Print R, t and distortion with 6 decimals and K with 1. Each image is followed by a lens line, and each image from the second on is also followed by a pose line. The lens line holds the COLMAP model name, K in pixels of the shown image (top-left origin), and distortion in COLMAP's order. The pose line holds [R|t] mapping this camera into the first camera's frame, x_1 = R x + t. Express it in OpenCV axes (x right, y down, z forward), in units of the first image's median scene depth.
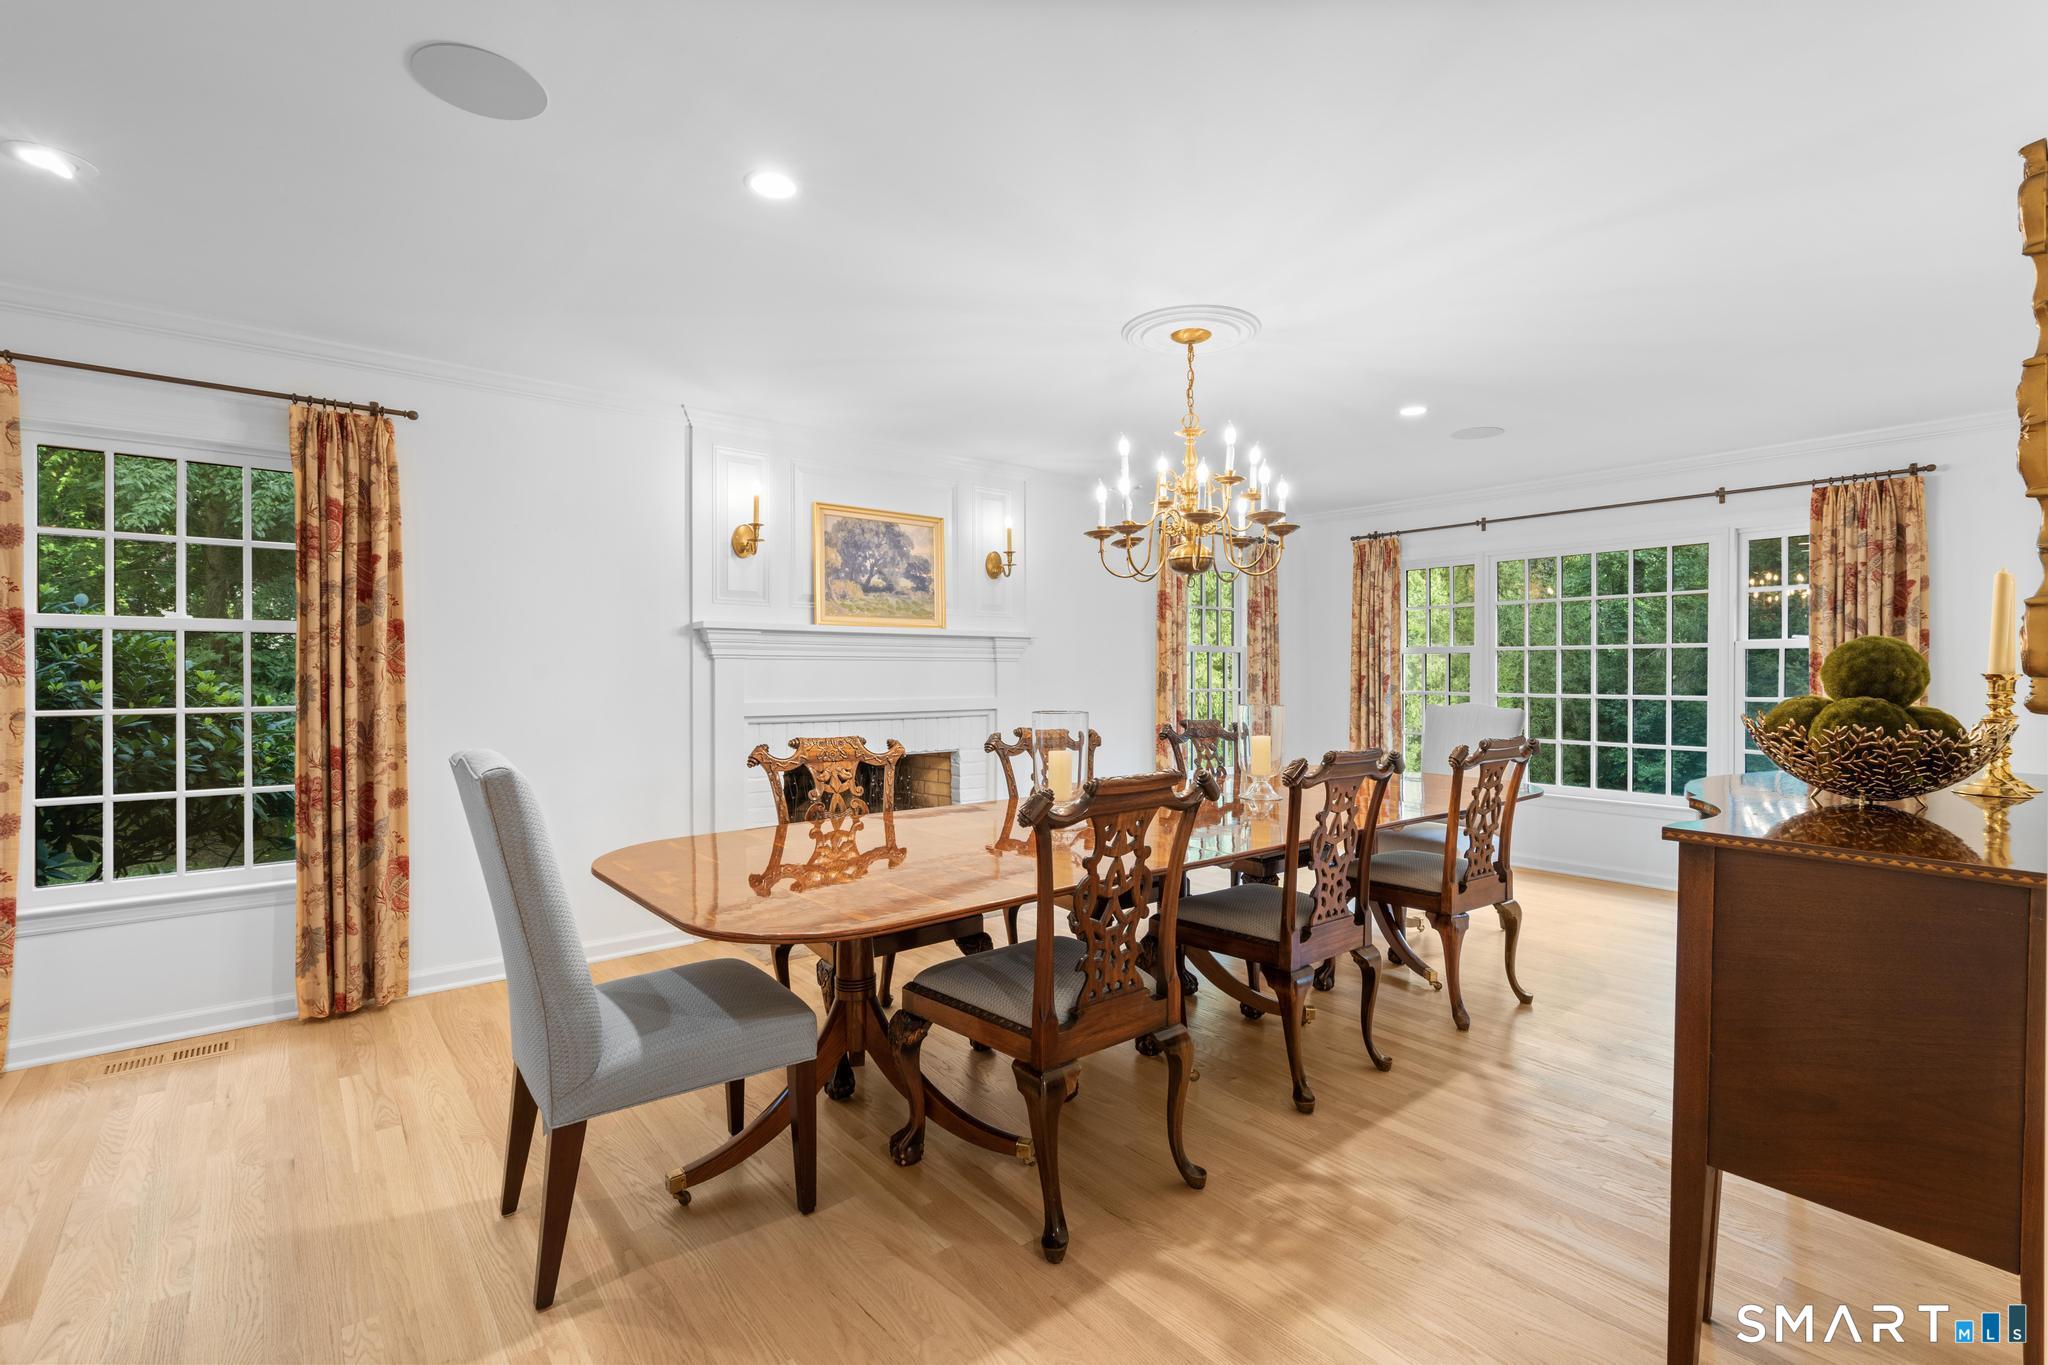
lens RADIAL K [[911.1, 0, 1024.0], [0, 911.1, 682.5], [0, 0, 1]] dist [-0.020522, 0.000537]
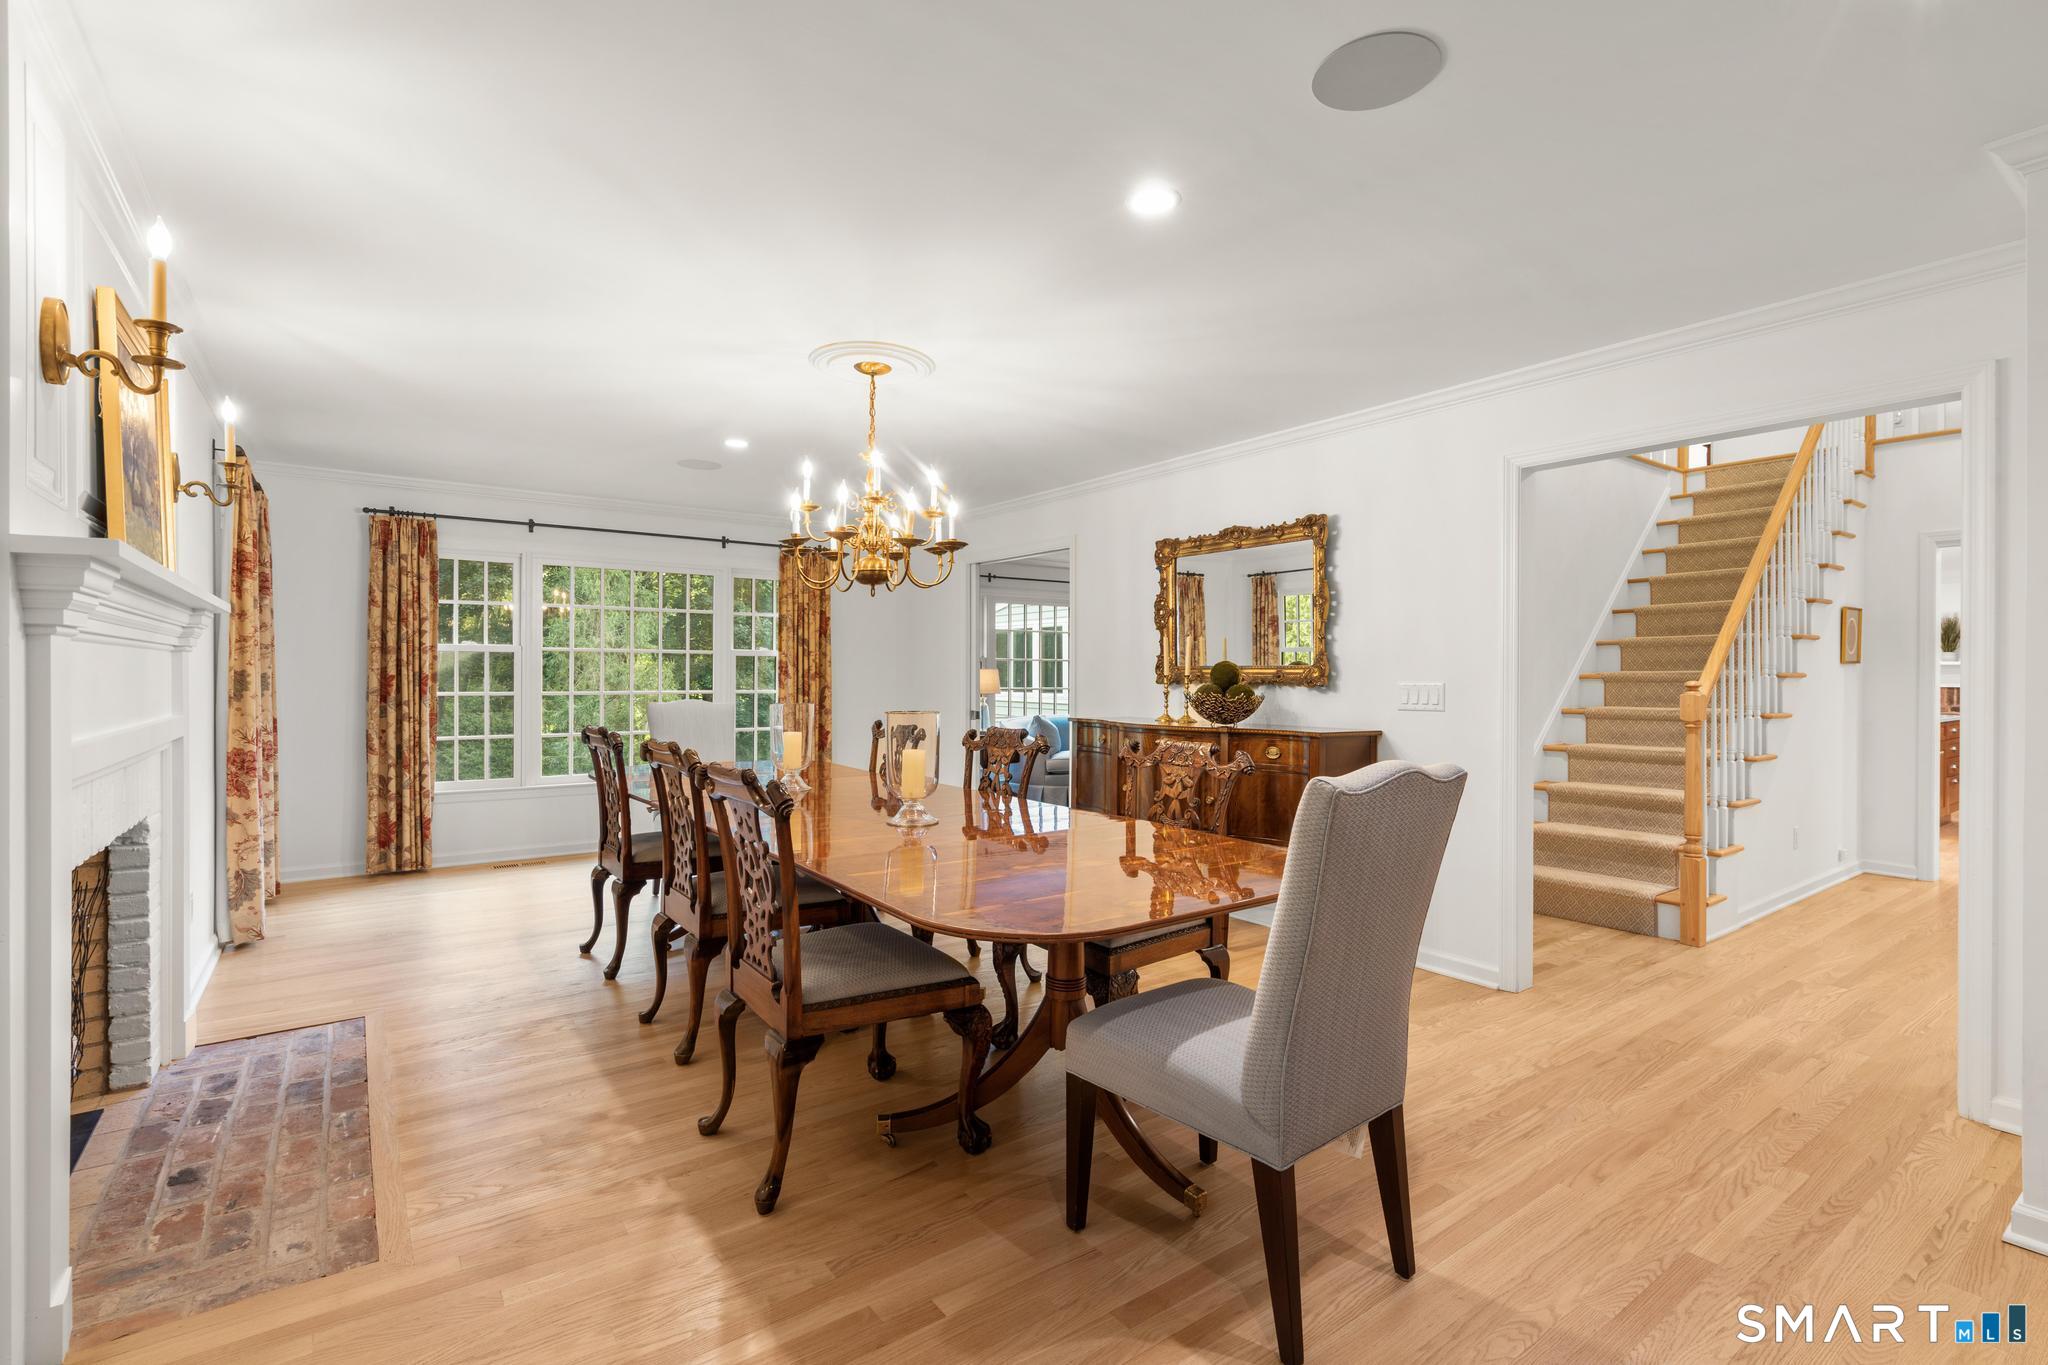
lens RADIAL K [[911.1, 0, 1024.0], [0, 911.1, 682.5], [0, 0, 1]] dist [-0.020522, 0.000537]
pose [[0.056736, -0.010790, 0.998331, -0.514902], [0.005635, 0.999929, 0.010487, -0.007528], [-0.998373, 0.005031, 0.056793, 0.431681]]
